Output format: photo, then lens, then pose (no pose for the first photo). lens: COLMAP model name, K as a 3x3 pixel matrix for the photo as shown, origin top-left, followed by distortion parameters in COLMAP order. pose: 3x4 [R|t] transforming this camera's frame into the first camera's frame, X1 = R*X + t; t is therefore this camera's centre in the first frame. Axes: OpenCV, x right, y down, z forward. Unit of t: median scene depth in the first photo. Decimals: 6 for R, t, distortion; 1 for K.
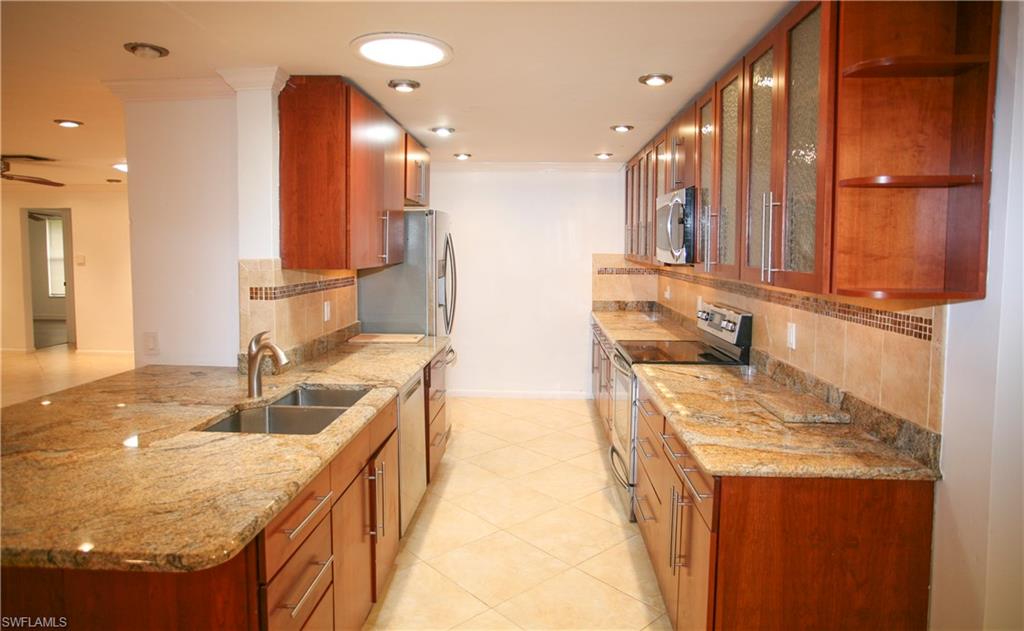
lens RADIAL K [[600.3, 0, 513.8], [0, 600.3, 288.5], [0, 0, 1]] dist [-0.079461, 0.070767]
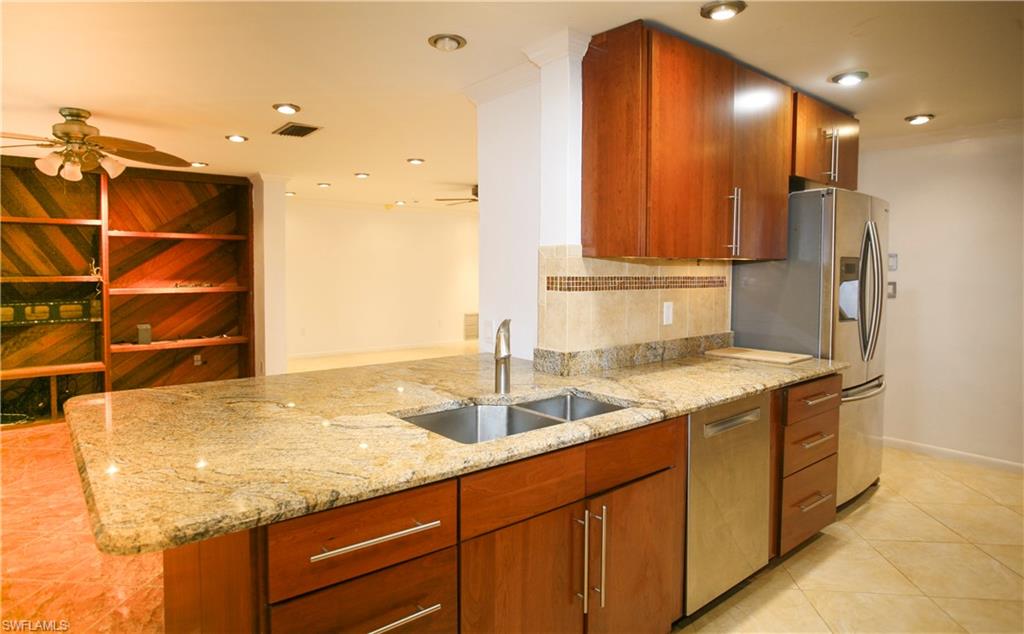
lens RADIAL K [[600.3, 0, 513.8], [0, 600.3, 290.0], [0, 0, 1]] dist [-0.079461, 0.070767]
pose [[0.687531, 0.026453, -0.725673, 0.190230], [-0.048189, 0.998795, -0.009248, 0.029678], [0.724554, 0.041328, 0.687978, 0.327518]]
